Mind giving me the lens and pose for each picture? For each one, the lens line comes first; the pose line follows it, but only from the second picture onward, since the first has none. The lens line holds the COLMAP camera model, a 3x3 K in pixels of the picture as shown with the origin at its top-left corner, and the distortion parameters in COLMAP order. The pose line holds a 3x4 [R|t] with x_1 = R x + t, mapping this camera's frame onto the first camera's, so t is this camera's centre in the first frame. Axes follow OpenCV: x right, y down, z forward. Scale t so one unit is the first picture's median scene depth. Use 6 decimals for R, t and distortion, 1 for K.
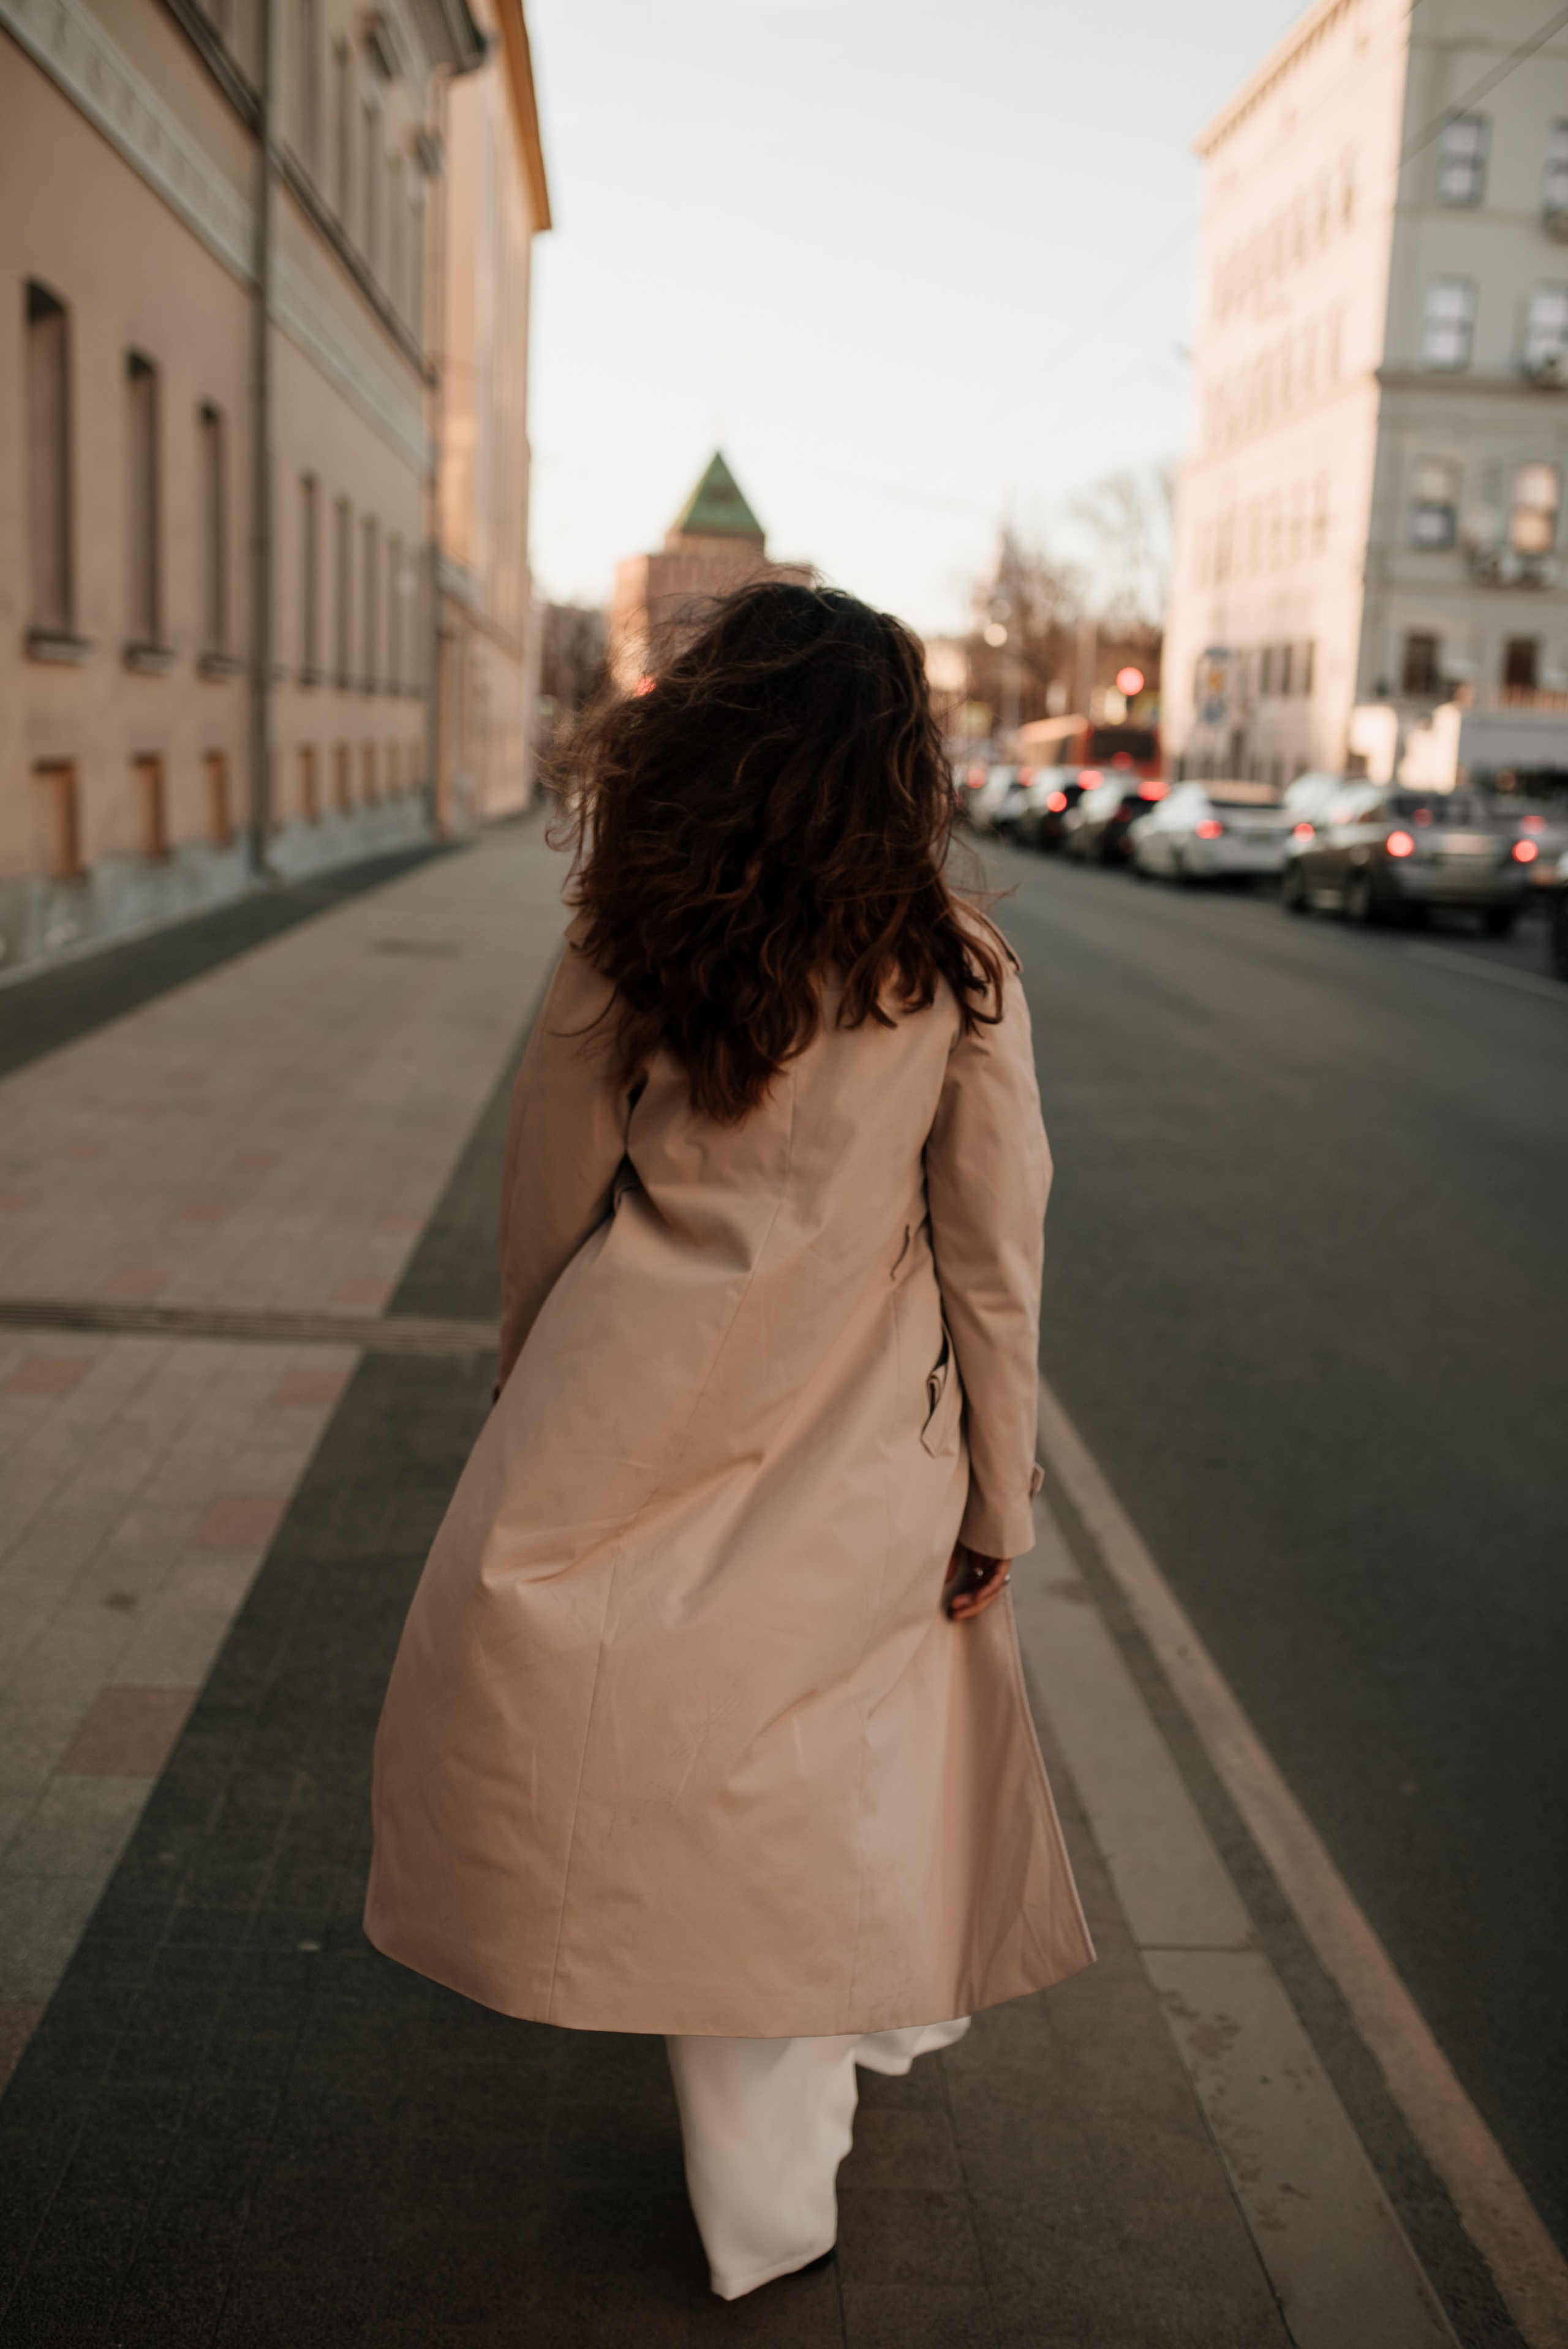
lens RADIAL K [[2275.1, 0, 826.0], [0, 2275.1, 1154.8], [0, 0, 1]] dist [-0.047058, 0.000000]
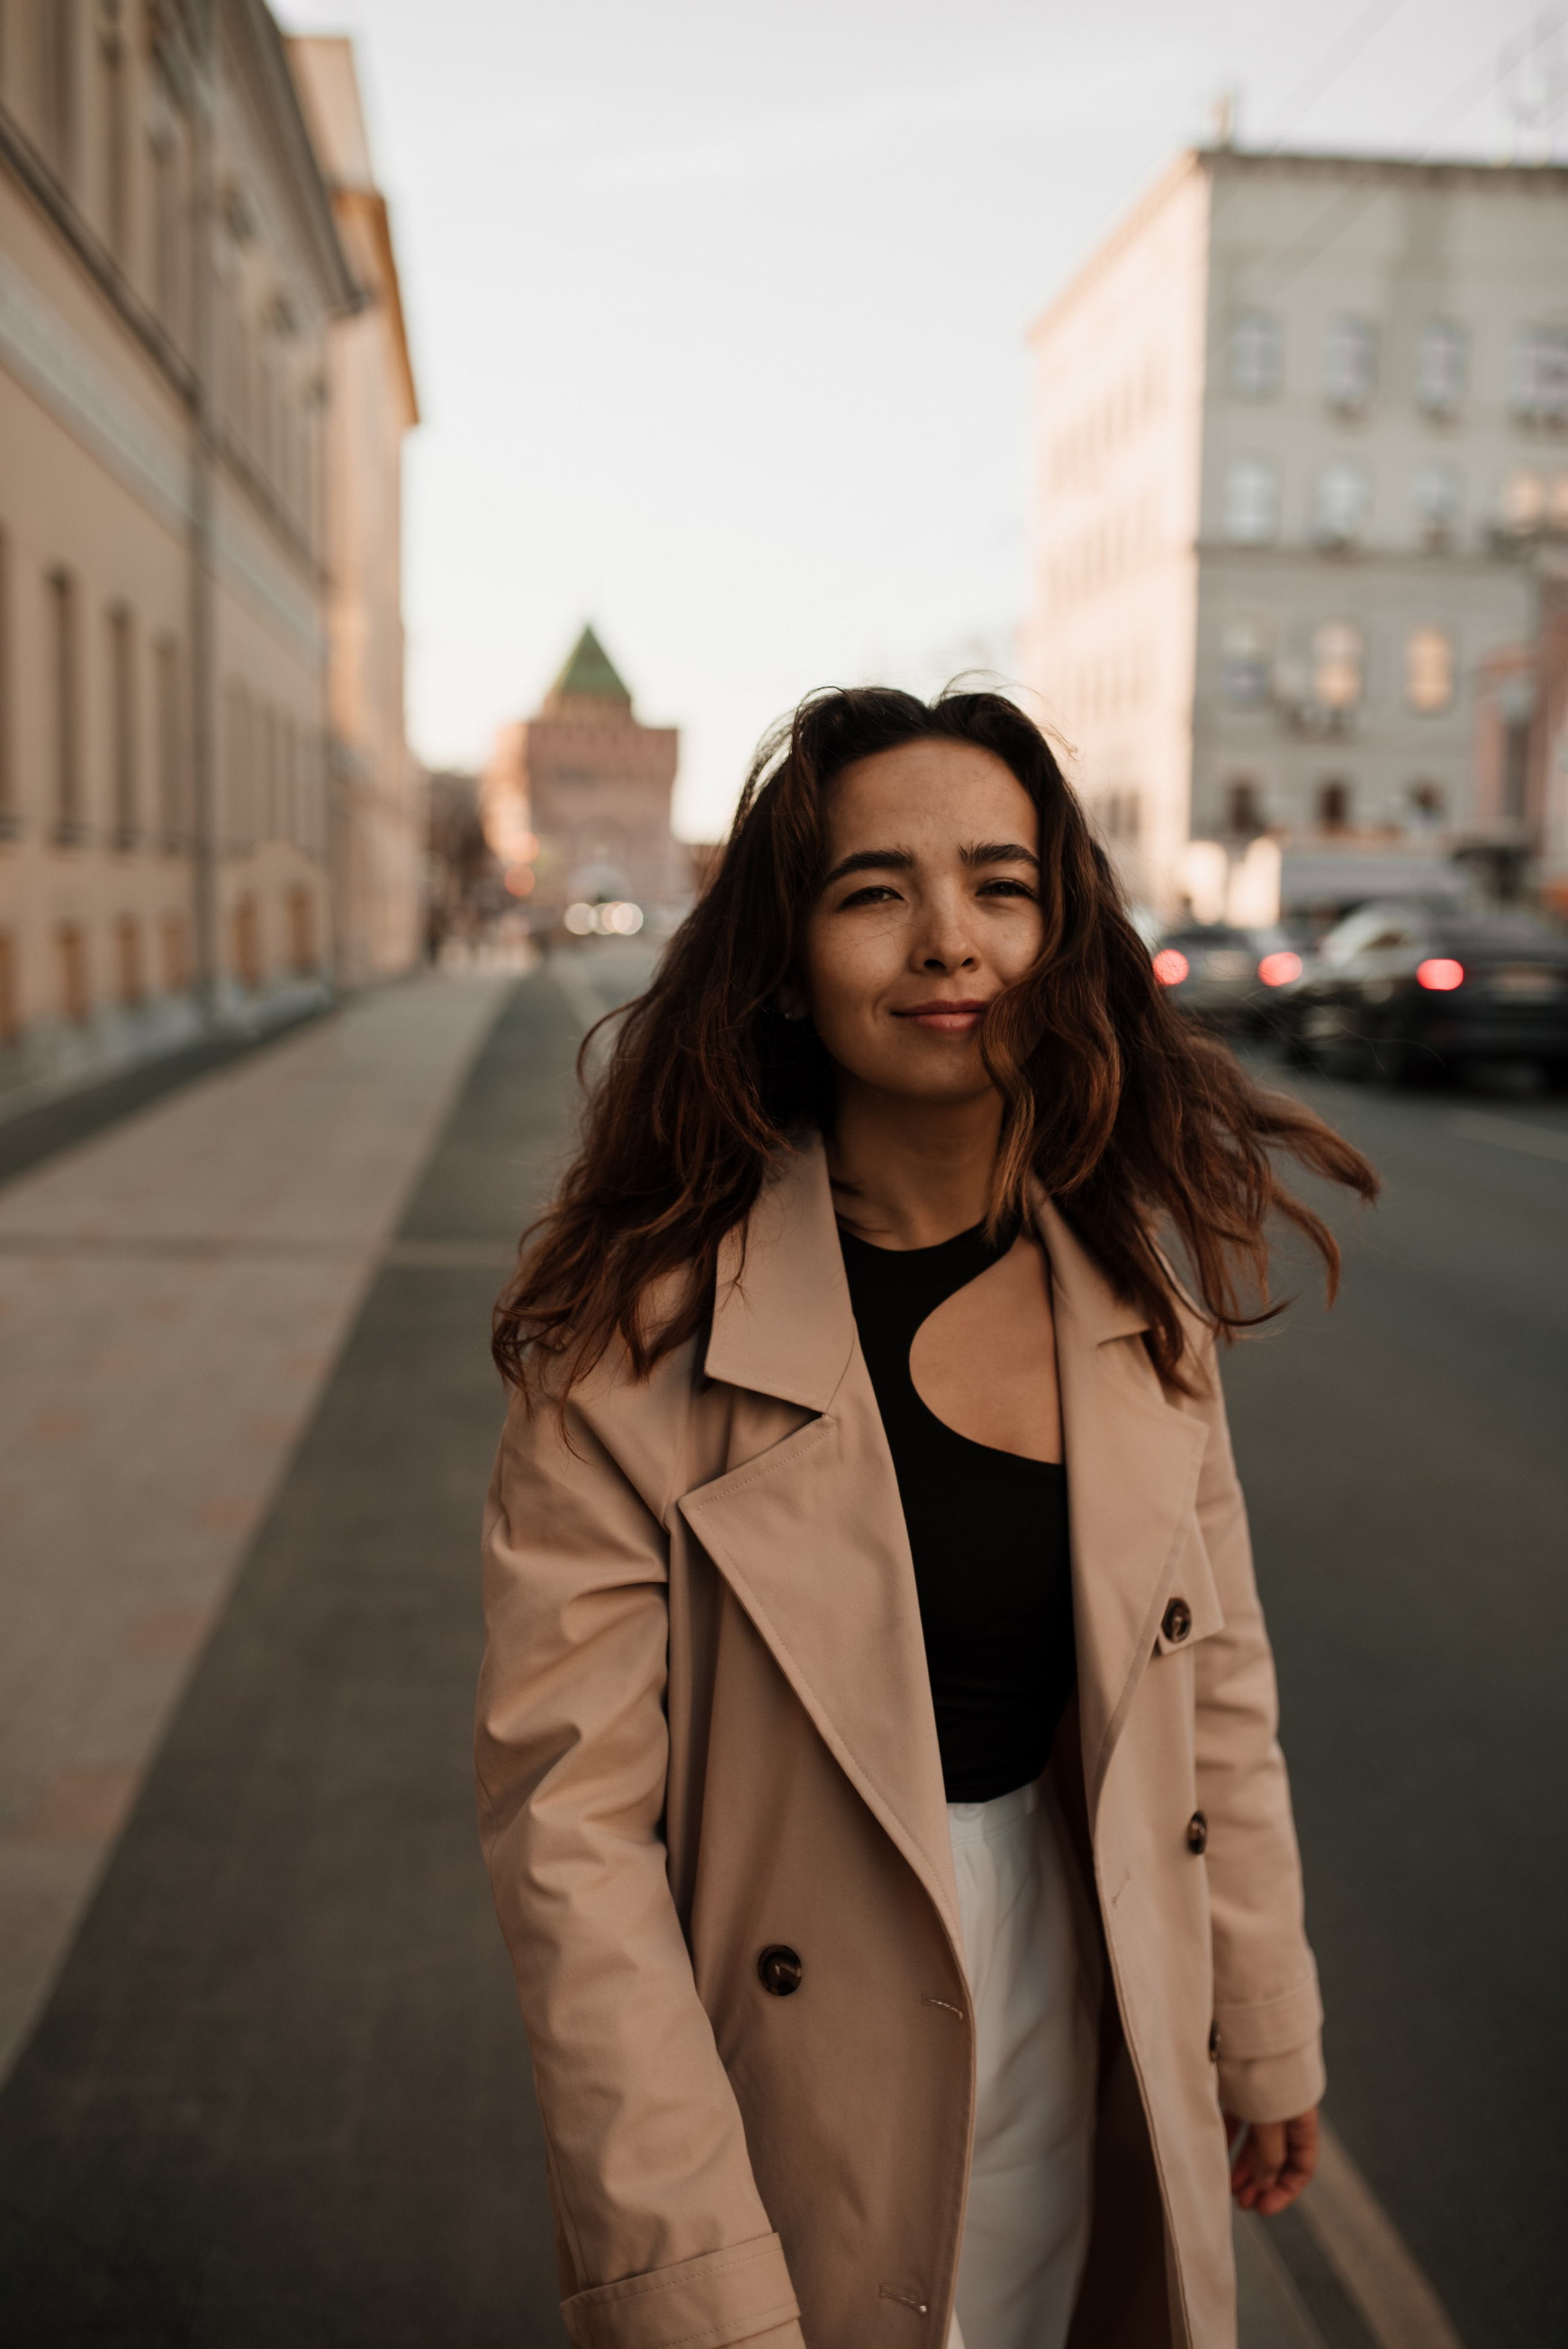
lens RADIAL K [[2275.1, 0, 806.6], [0, 2275.1, 1156.6], [0, 0, 1]] dist [-0.047058, 0.000000]
pose [[0.998607, -0.033436, 0.040807, 0.004758], [0.036014, 0.997288, -0.064178, 0.012384], [-0.038551, 0.065559, 0.997104, -0.066597]]
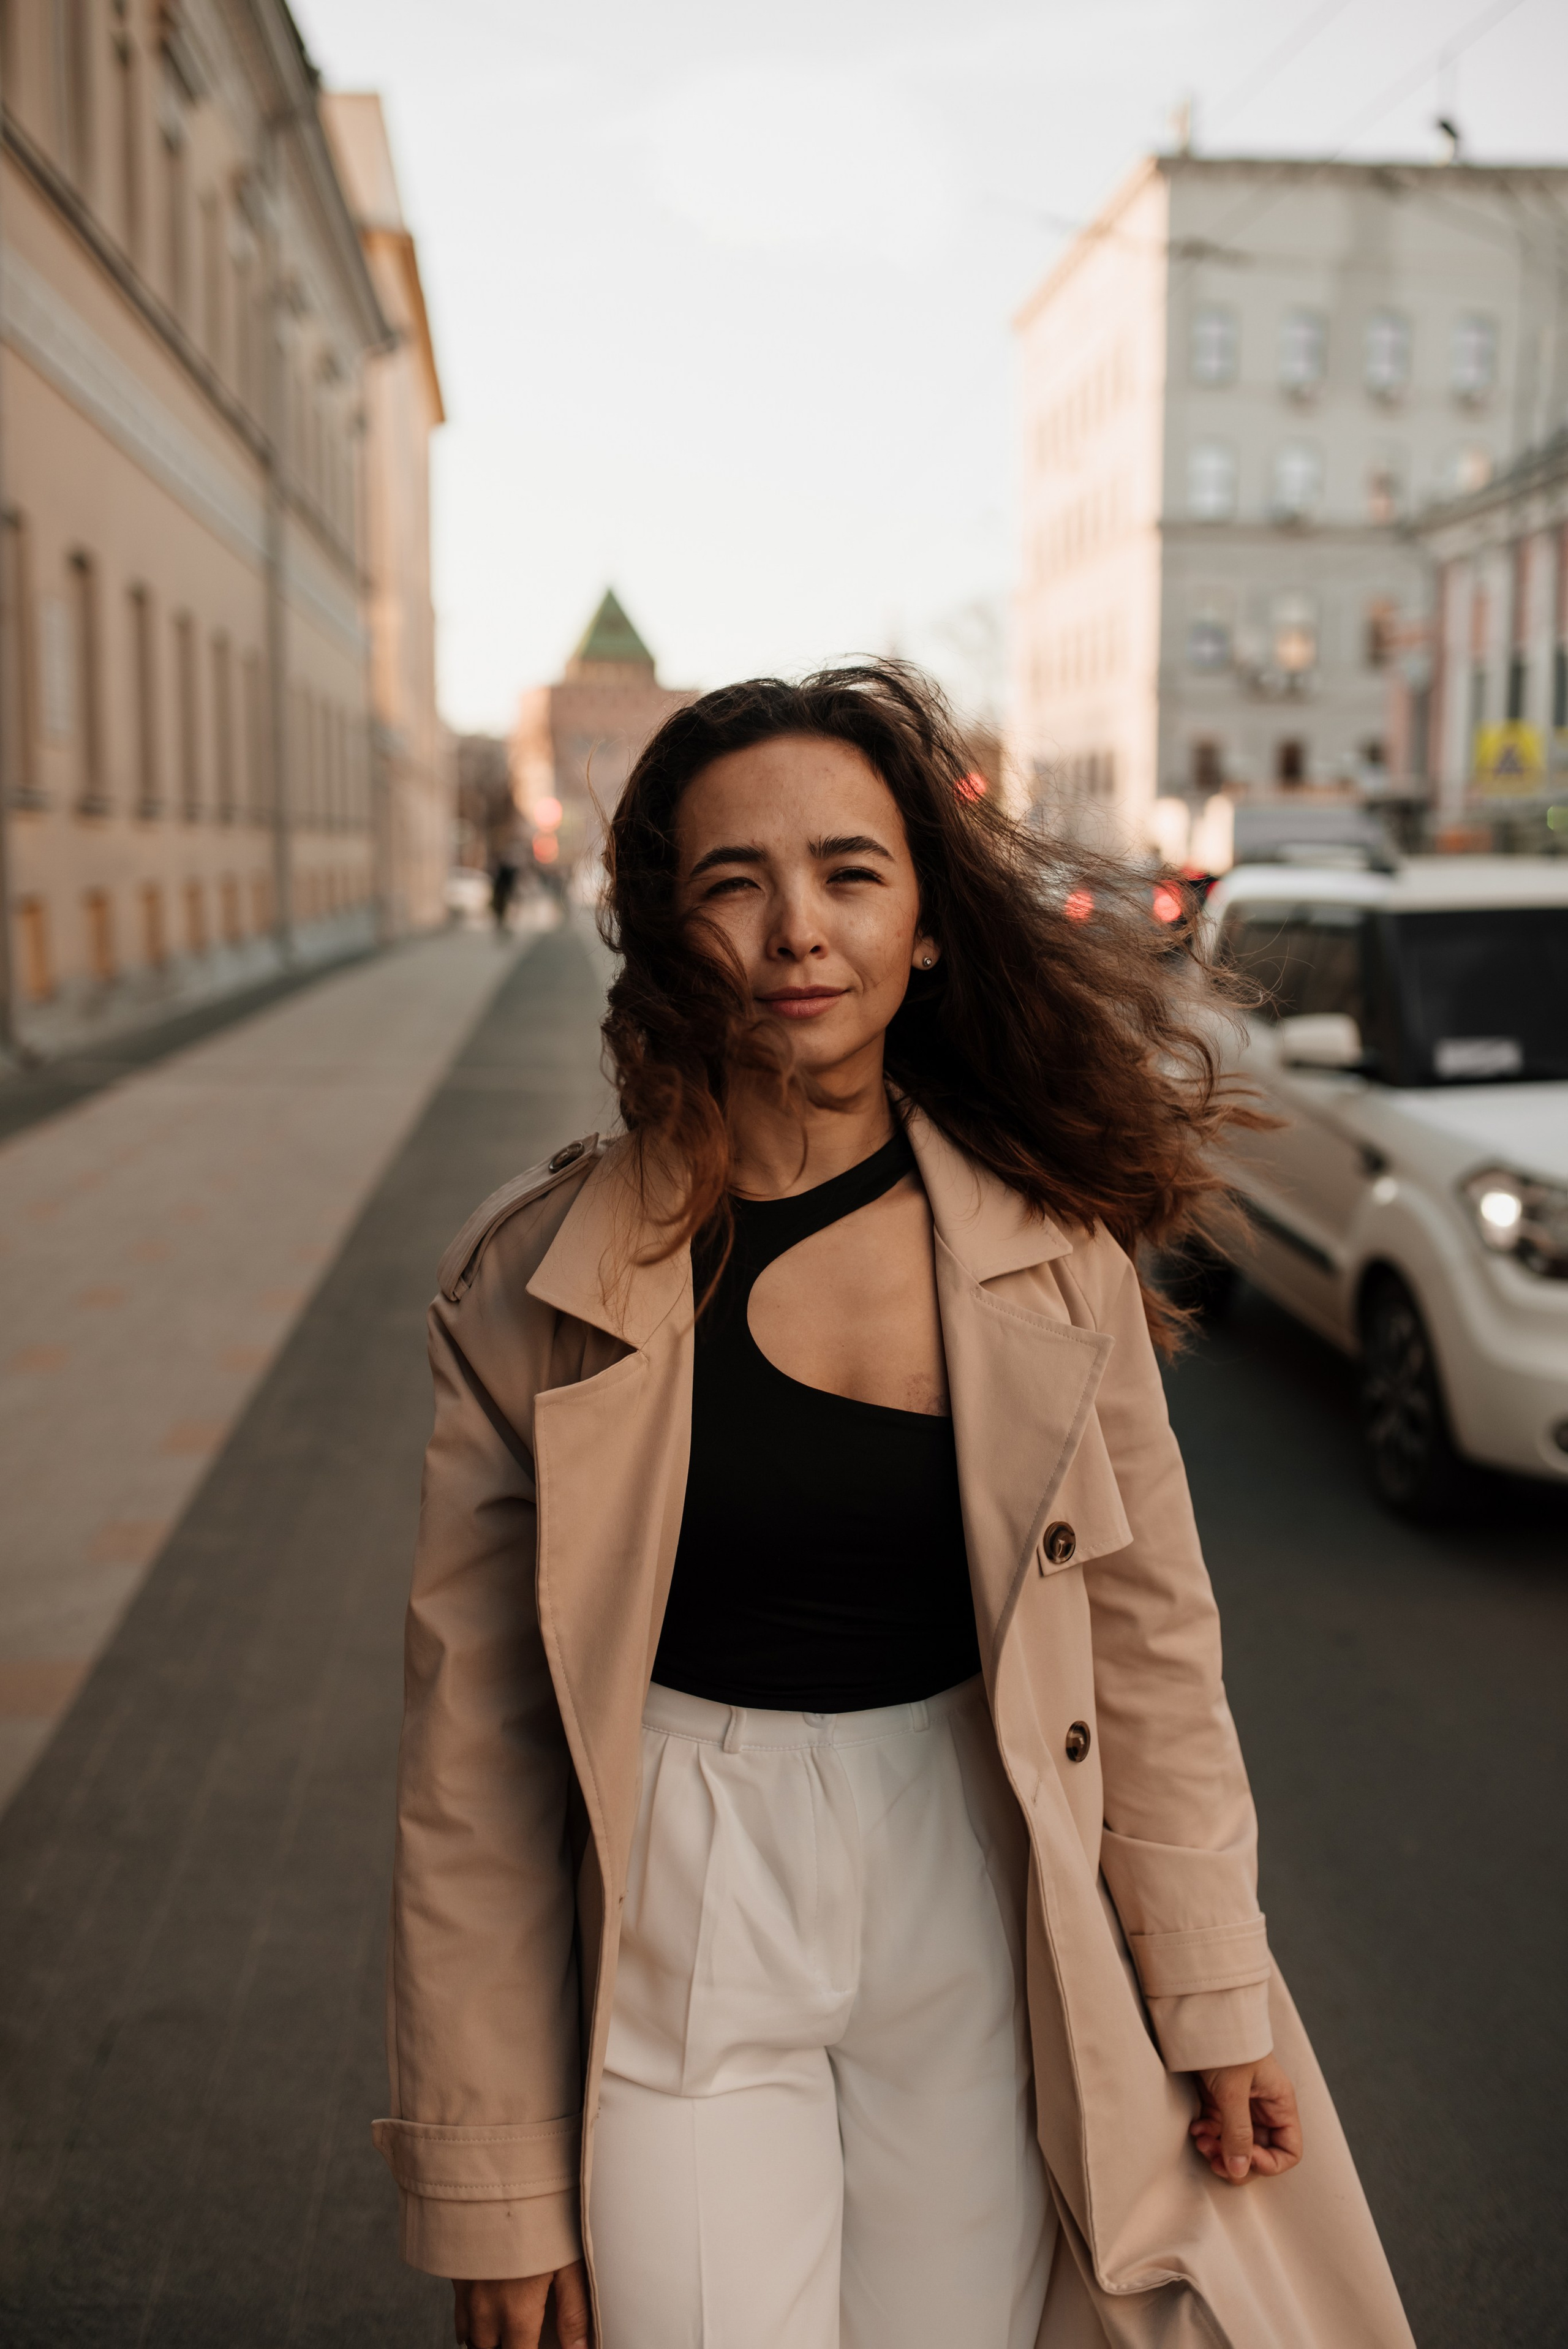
lens RADIAL K [[2275.1, 0, 802.9], [0, 2275.1, 1134.7], [0, 0, 1]] dist [-0.047058, 0.000000]
pose [[0.998615, -0.046360, 0.024884, 0.015772], [0.047696, 0.997284, -0.056125, 0.031220], [-0.022214, 0.057234, 0.998114, -0.164713]]
